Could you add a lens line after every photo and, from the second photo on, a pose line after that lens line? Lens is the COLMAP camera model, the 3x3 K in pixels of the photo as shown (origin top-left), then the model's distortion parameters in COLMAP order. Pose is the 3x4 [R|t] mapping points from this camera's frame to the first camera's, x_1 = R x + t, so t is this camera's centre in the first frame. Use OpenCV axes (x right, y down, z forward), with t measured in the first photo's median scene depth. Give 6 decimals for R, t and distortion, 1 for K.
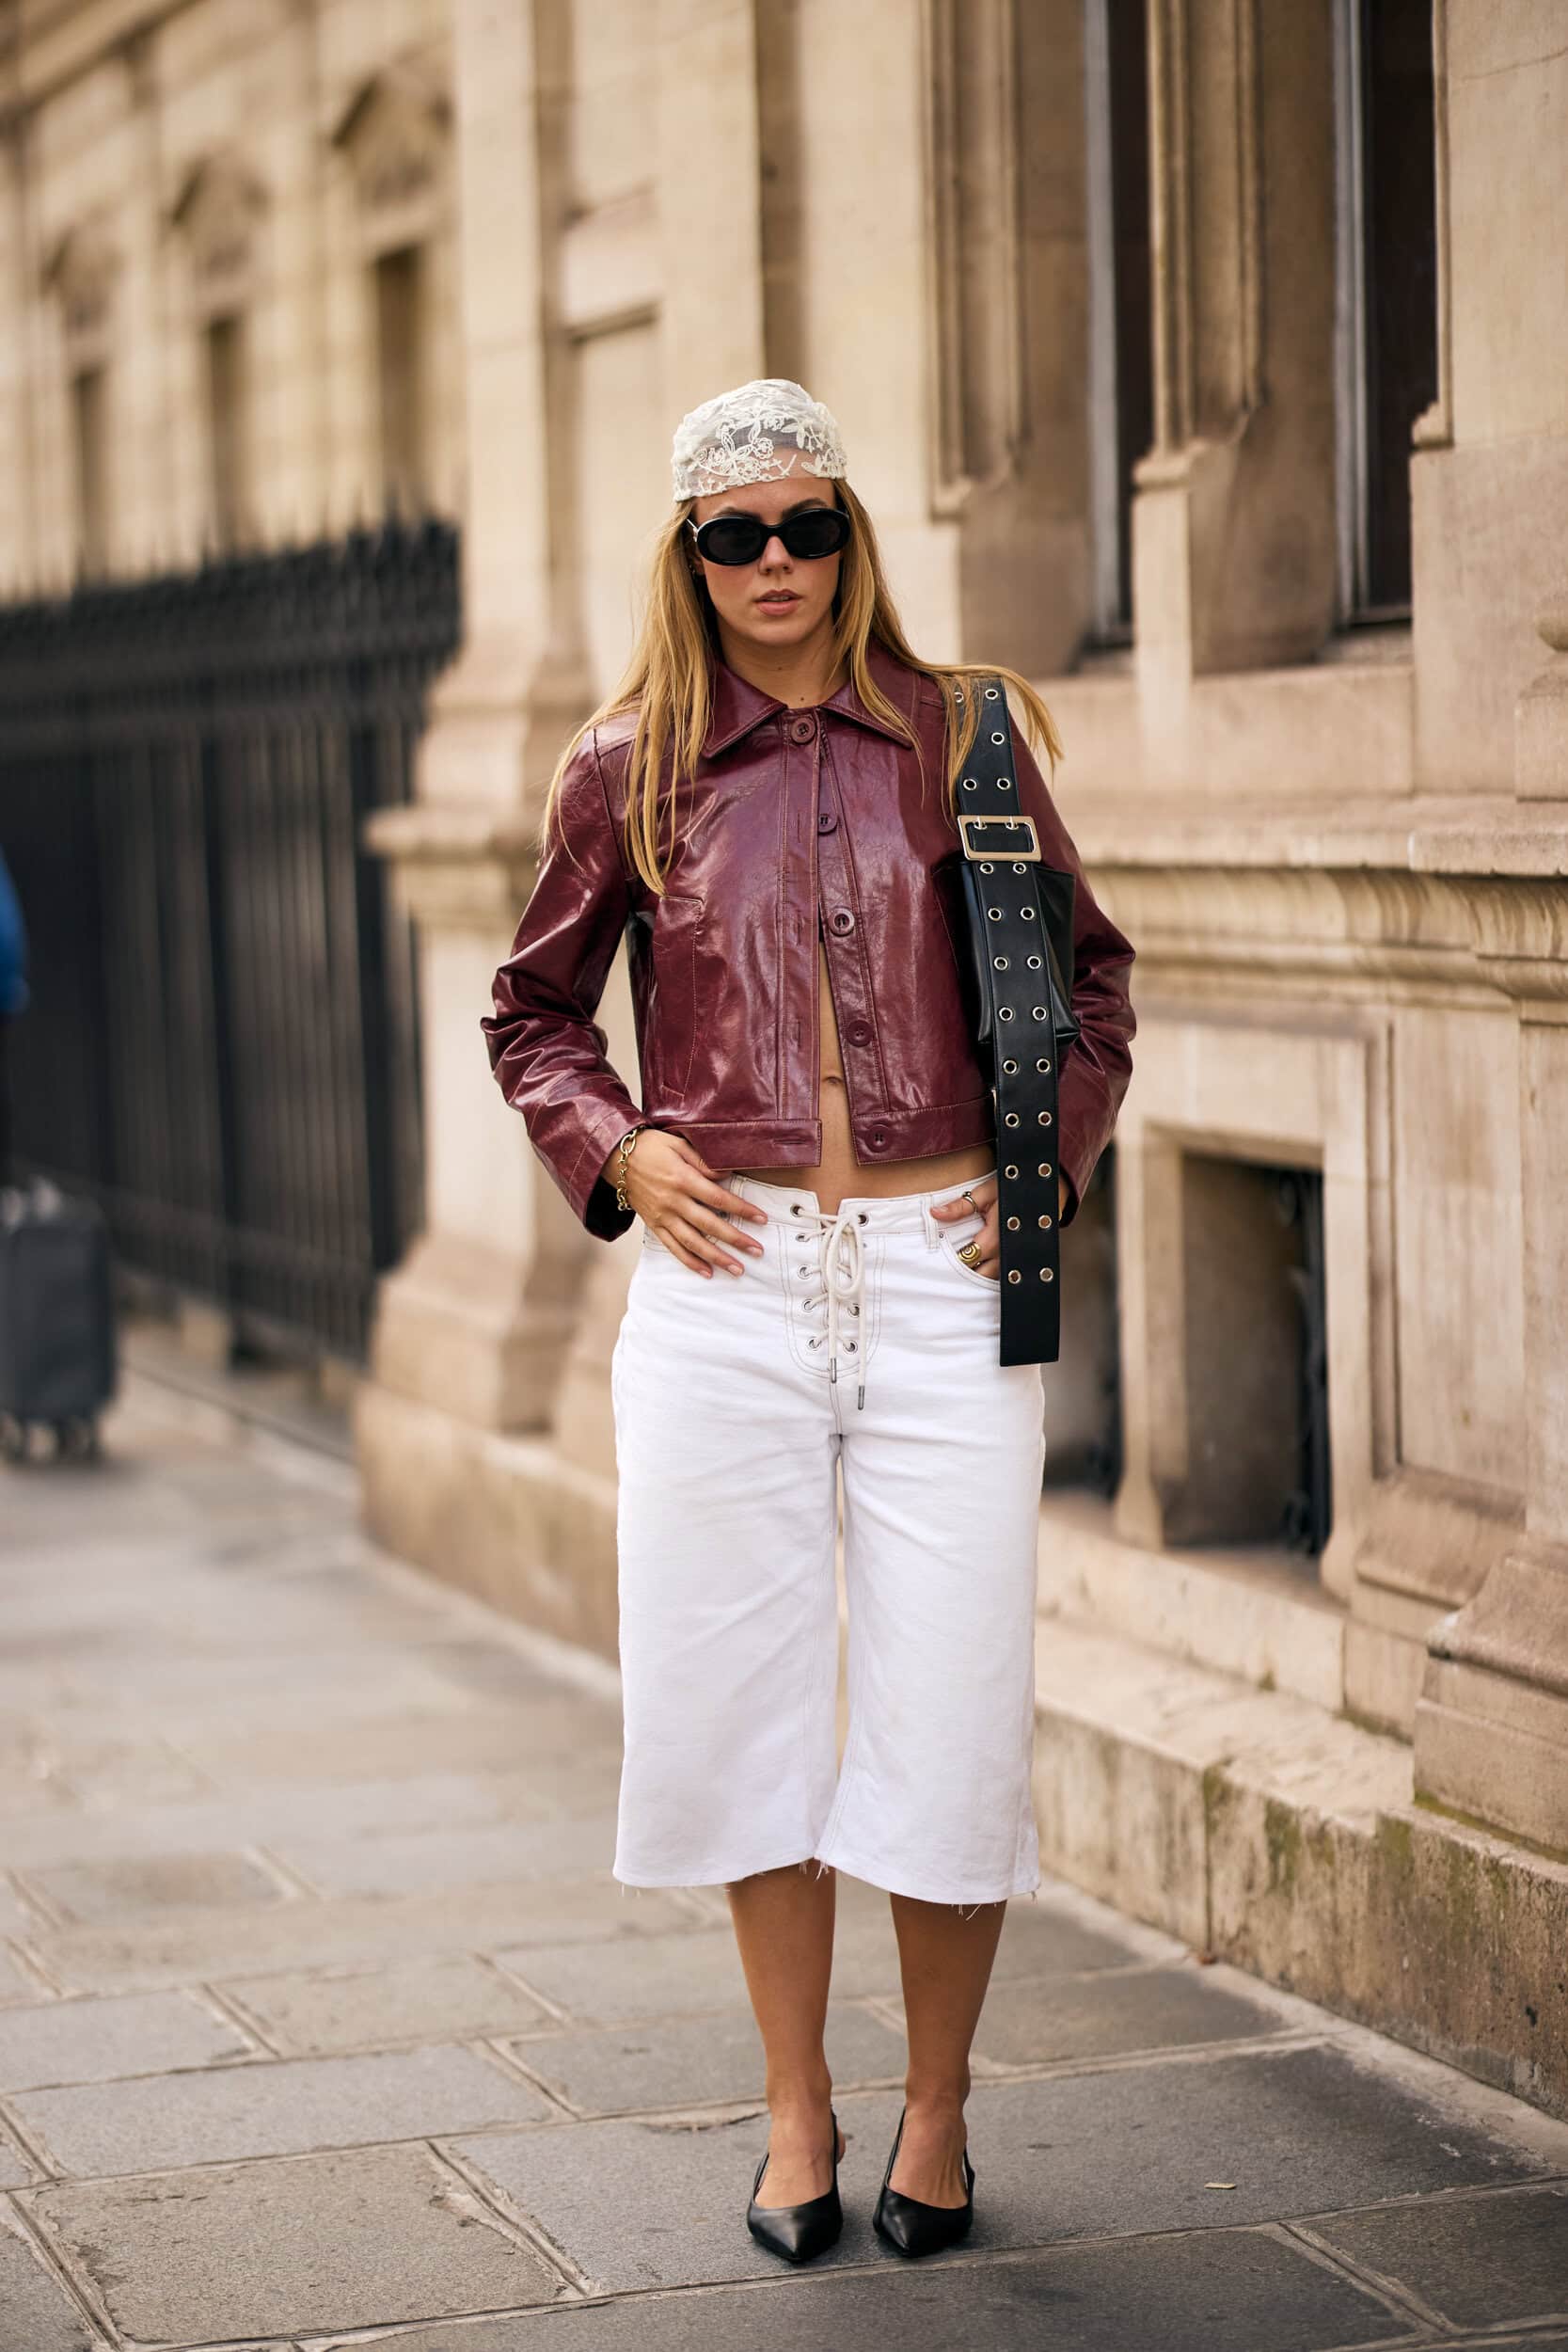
lens RADIAL K [[4971.2, 0, 784.0], [0, 4971.2, 1176.0], [0, 0, 1]] dist [0.053032, -0.478139]
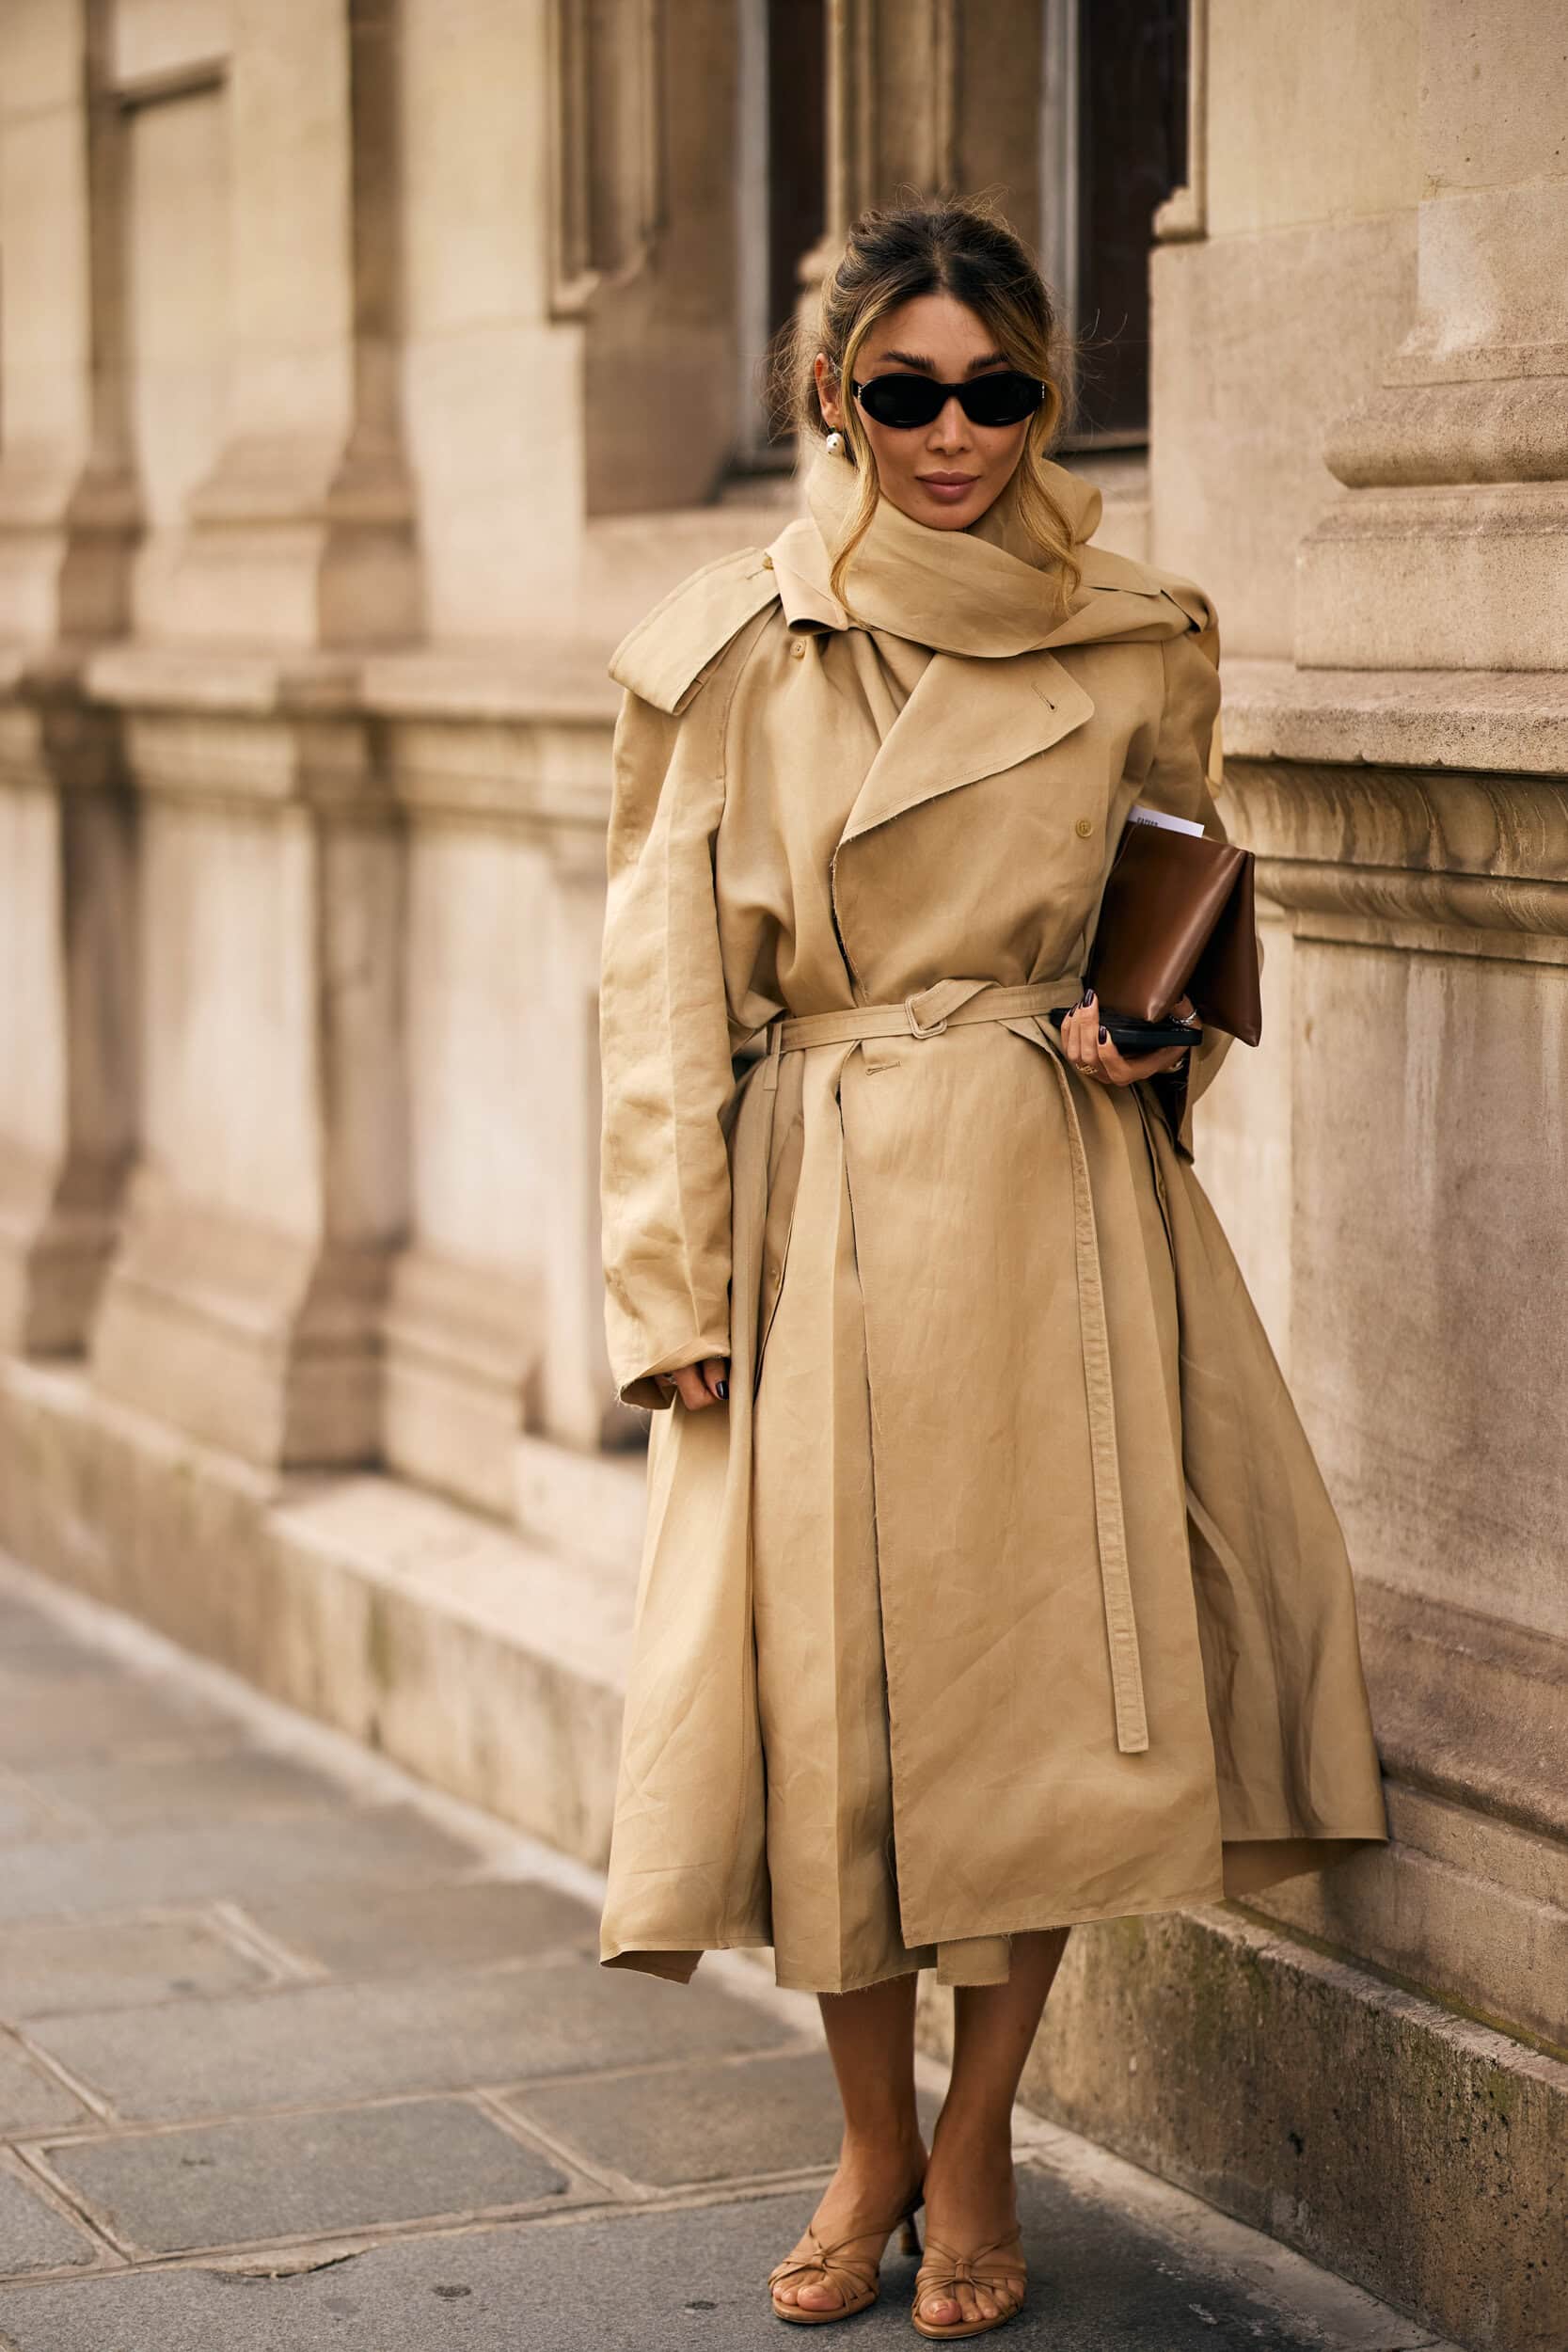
lens RADIAL K [[4971.2, 0, 784.0], [0, 4971.2, 1176.0], [0, 0, 1]] dist [0.053032, -0.478139]
pose [[0.995092, 0.011982, 0.098221, -0.016536], [-0.015092, 0.999406, 0.030983, -0.015159], [-0.097792, -0.032314, 0.994682, 0.179595]]
